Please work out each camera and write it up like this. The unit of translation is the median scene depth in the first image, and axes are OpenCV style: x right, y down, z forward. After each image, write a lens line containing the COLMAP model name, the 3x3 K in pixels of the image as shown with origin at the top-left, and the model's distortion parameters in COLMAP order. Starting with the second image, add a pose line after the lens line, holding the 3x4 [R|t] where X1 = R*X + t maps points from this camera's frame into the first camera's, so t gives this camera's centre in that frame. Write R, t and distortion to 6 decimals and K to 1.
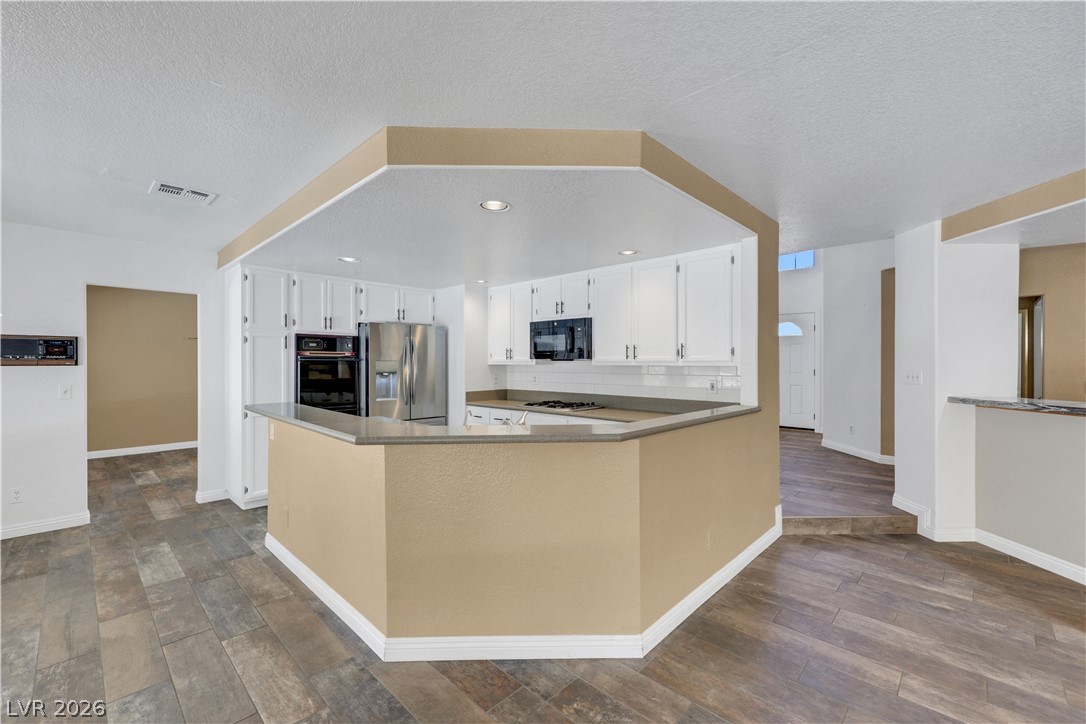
lens RADIAL K [[445.6, 0, 543.0], [0, 445.6, 362.0], [0, 0, 1]] dist [0.000442, 0.000004]
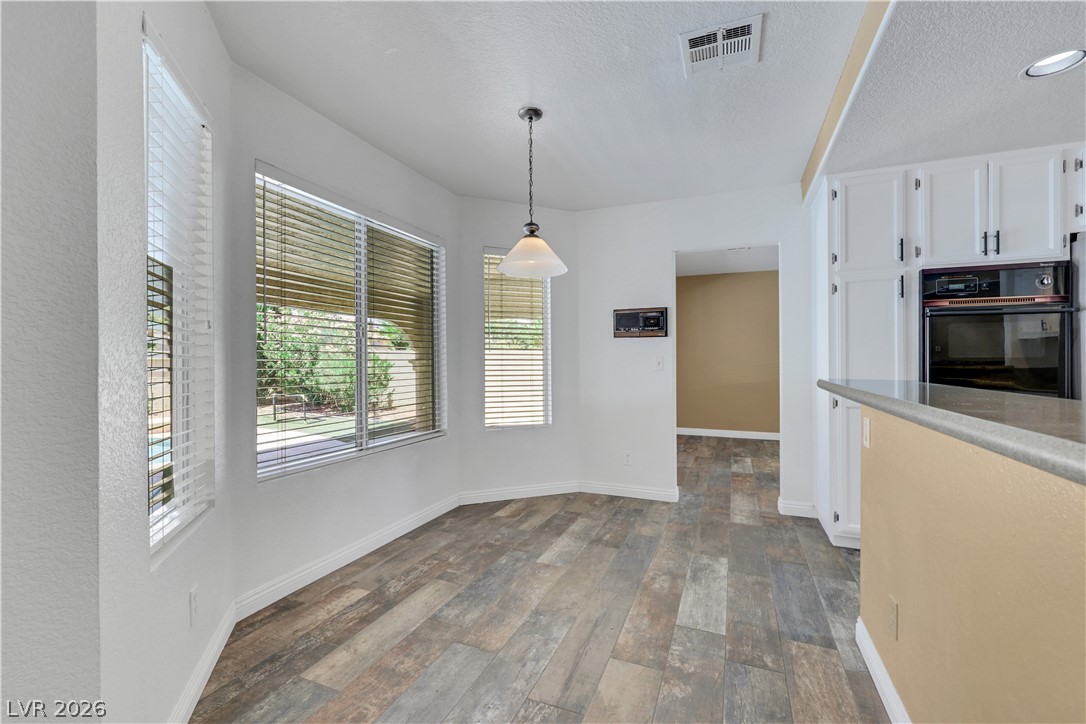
lens RADIAL K [[452.3, 0, 546.5], [0, 452.3, 363.6], [0, 0, 1]] dist [-0.000144, 0.000179]
pose [[0.353967, -0.001856, -0.935256, -0.206506], [0.005351, 0.999986, 0.000041, 0.062697], [0.935243, -0.005019, 0.353972, 0.390655]]
